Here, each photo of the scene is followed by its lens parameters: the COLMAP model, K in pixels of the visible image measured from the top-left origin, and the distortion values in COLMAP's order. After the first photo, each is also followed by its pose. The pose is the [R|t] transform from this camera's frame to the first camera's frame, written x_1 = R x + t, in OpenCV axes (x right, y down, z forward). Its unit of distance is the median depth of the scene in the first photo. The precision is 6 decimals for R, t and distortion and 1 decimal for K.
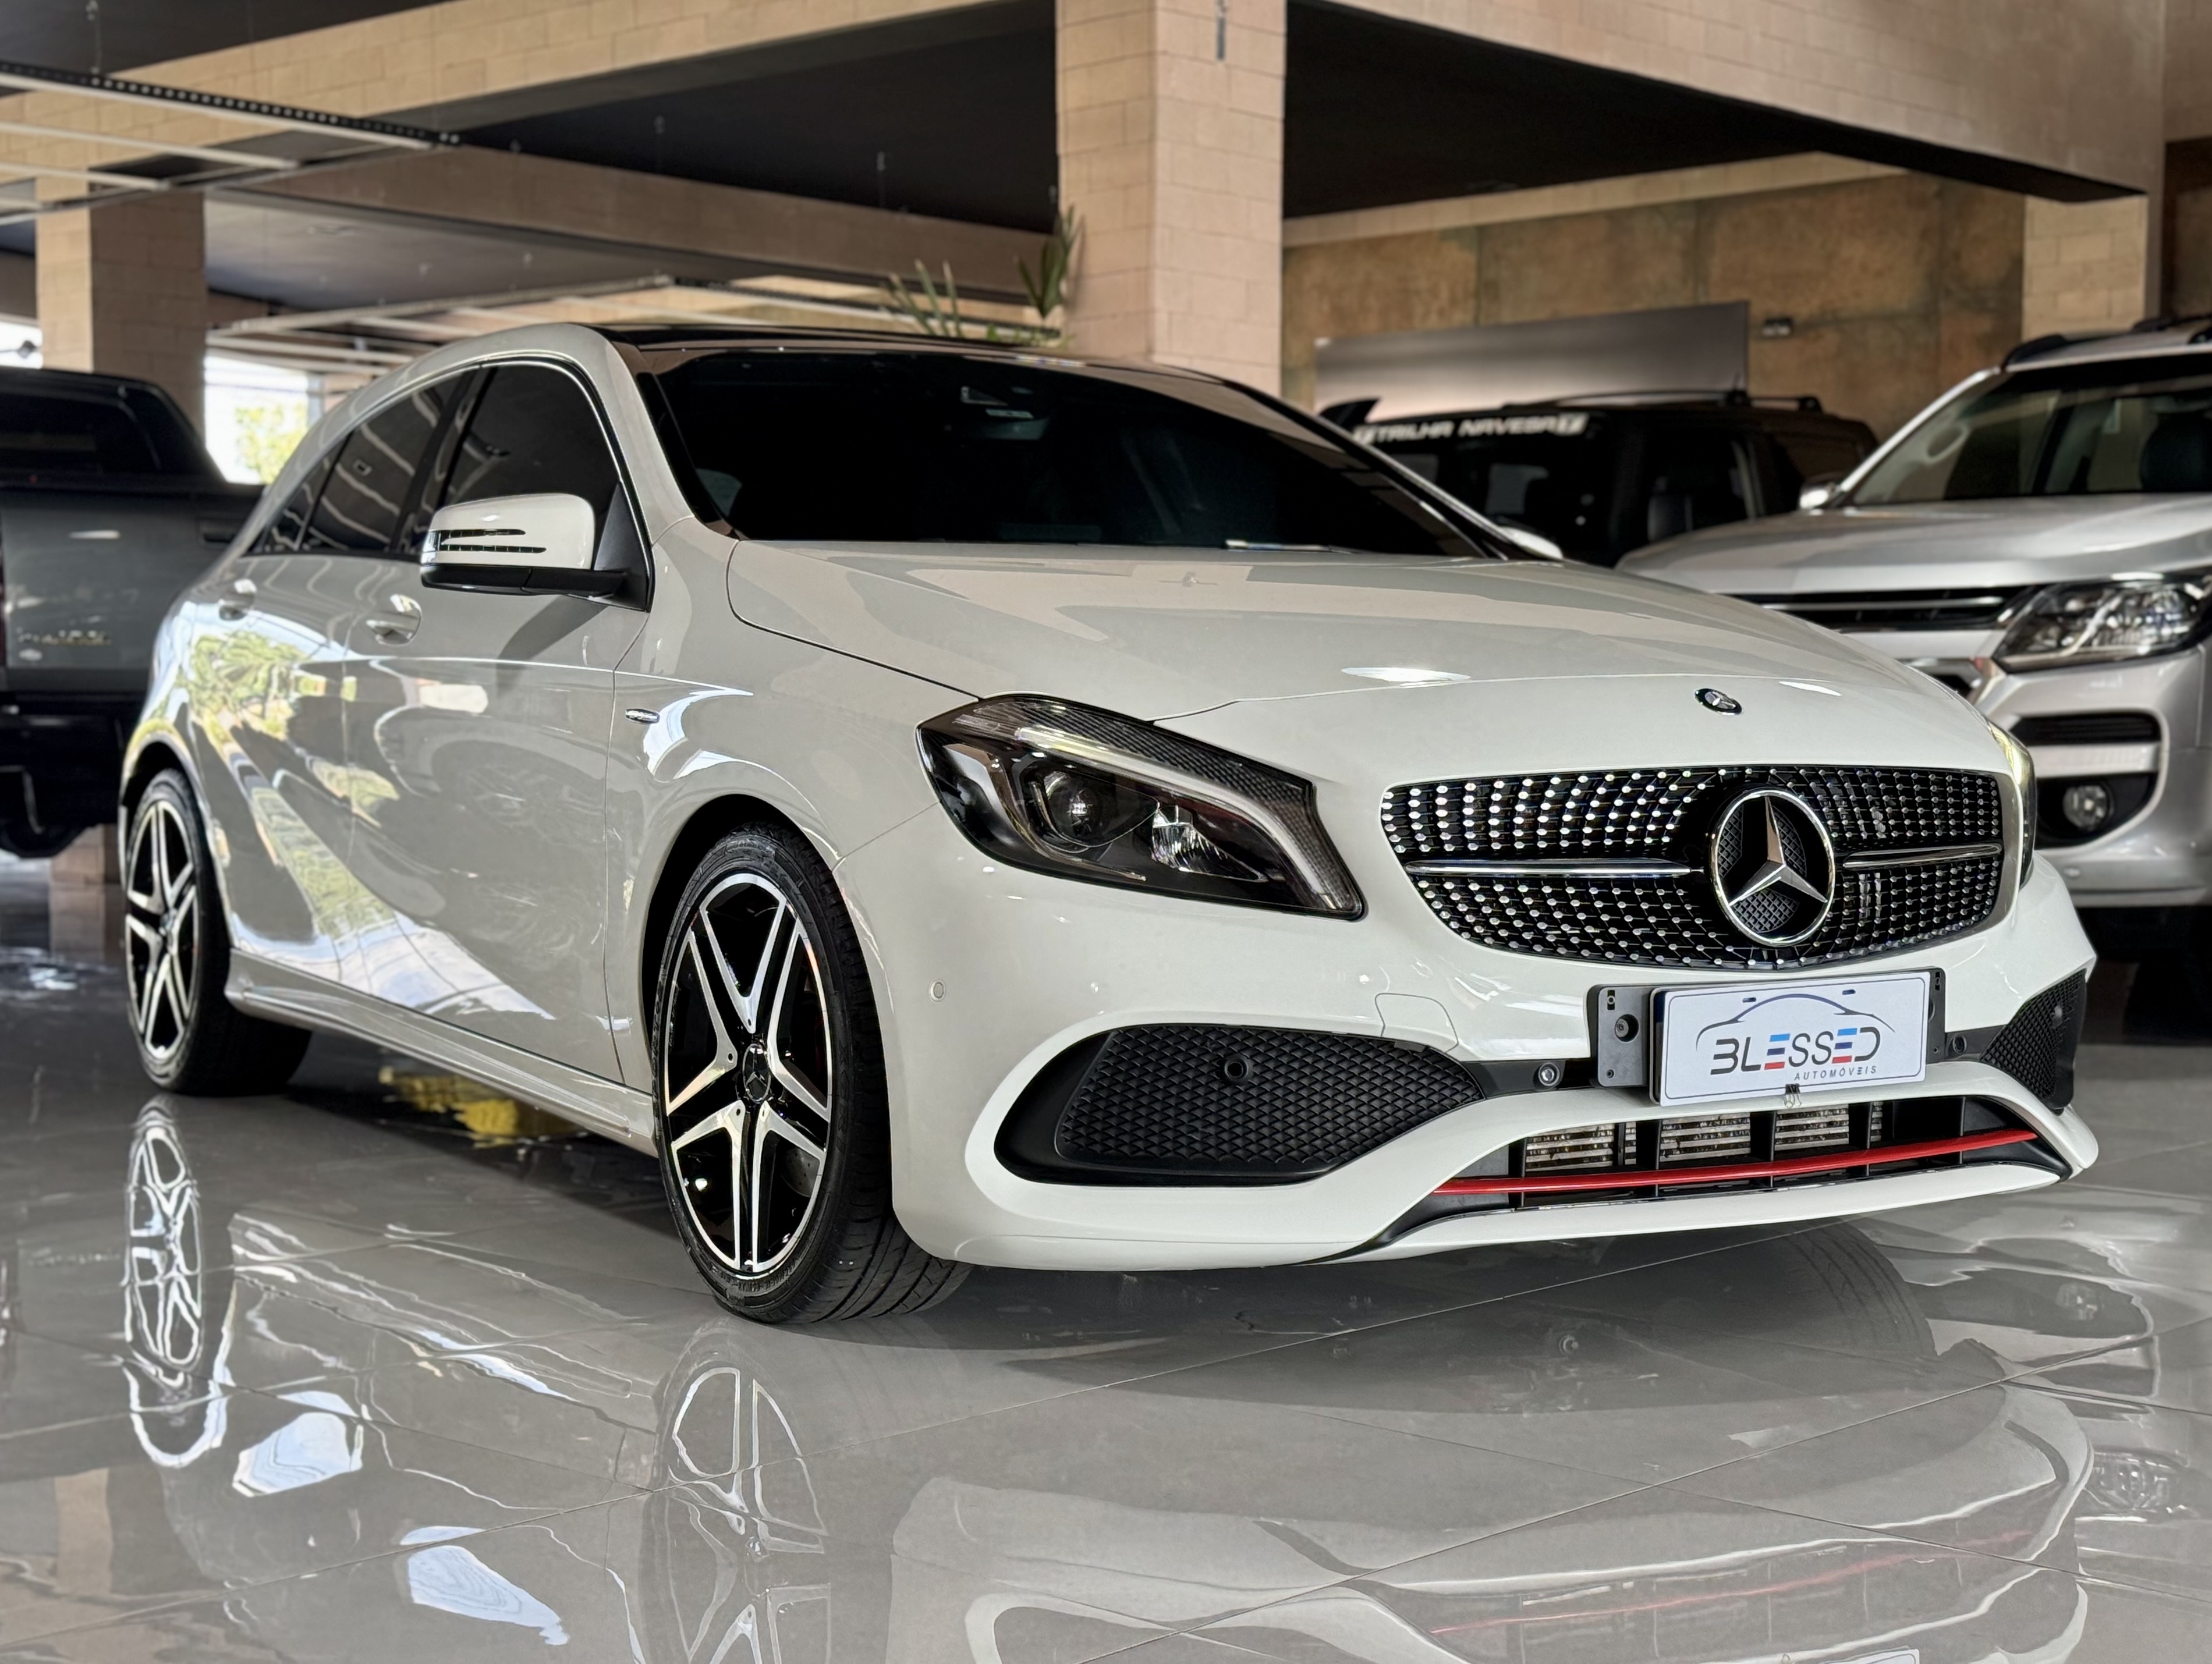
lens RADIAL K [[3132.7, 0, 1104.0], [0, 3132.7, 831.6], [0, 0, 1]] dist [0.135457, -0.004341]
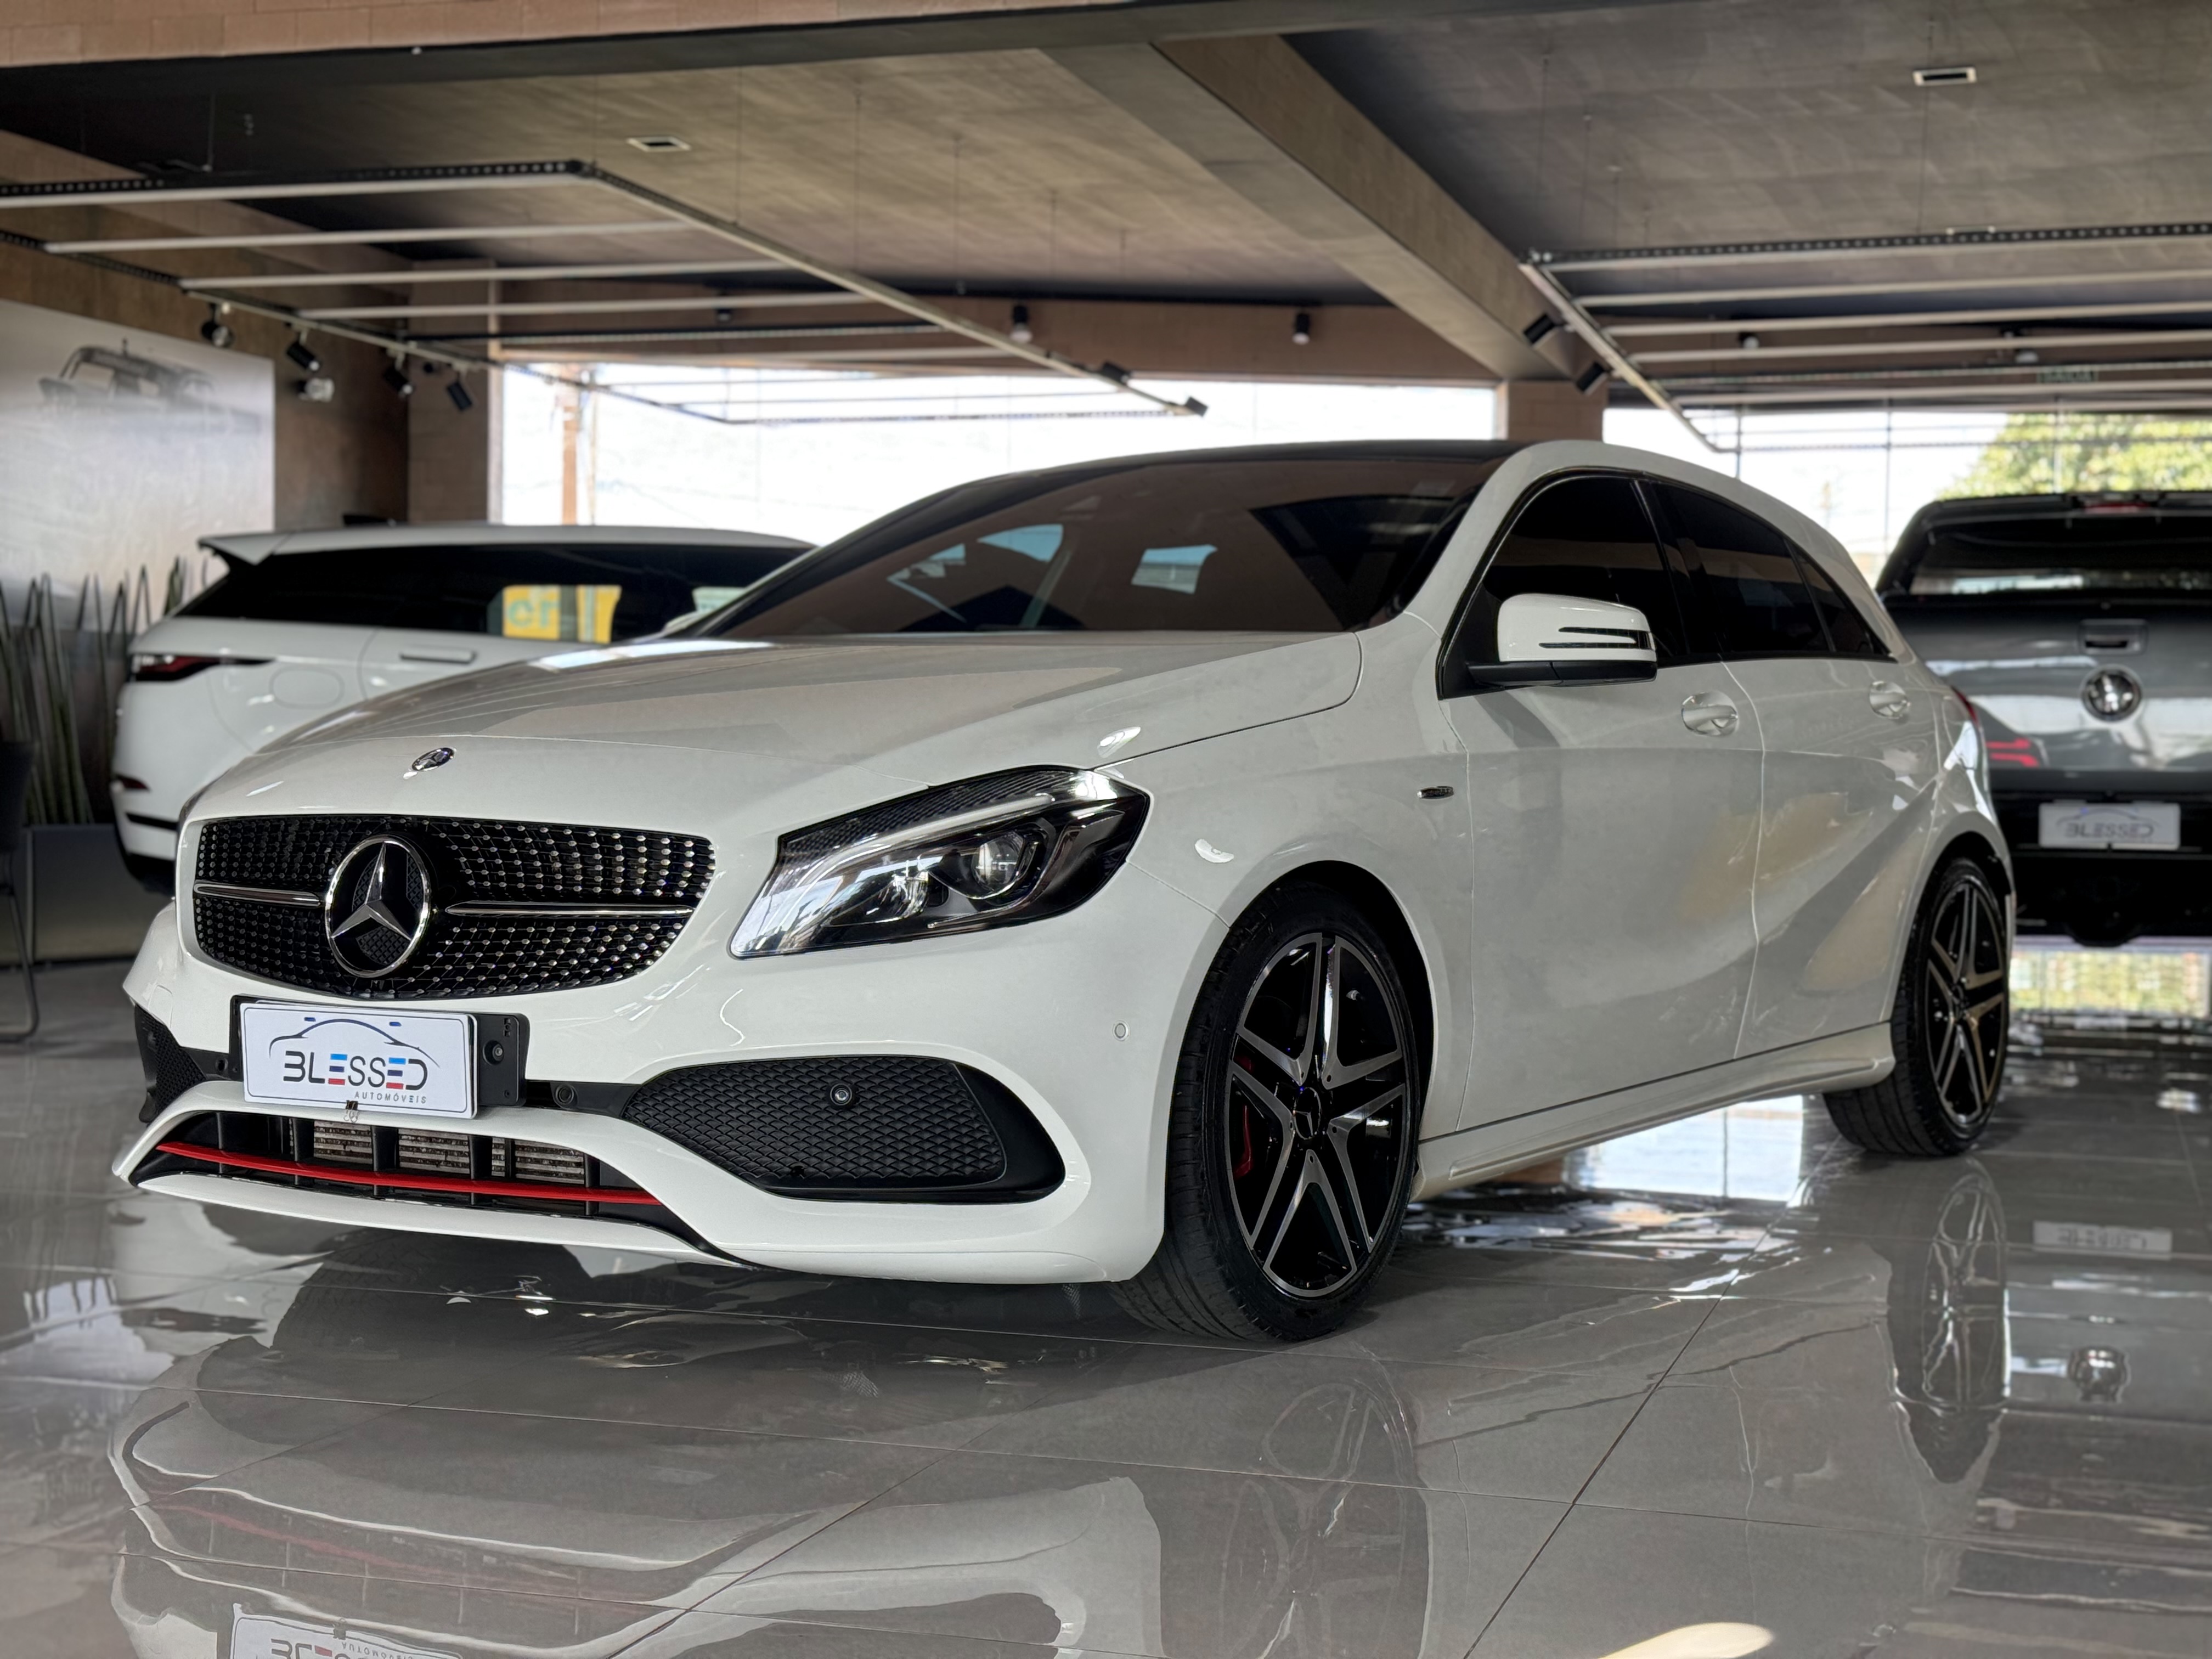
lens RADIAL K [[3132.9, 0, 1104.0], [0, 3132.9, 829.1], [0, 0, 1]] dist [0.135457, -0.004341]
pose [[0.470871, 0.029810, -0.881698, 1.320929], [-0.058380, 0.998291, 0.002574, -0.033797], [0.880268, 0.050261, 0.471807, 0.703623]]
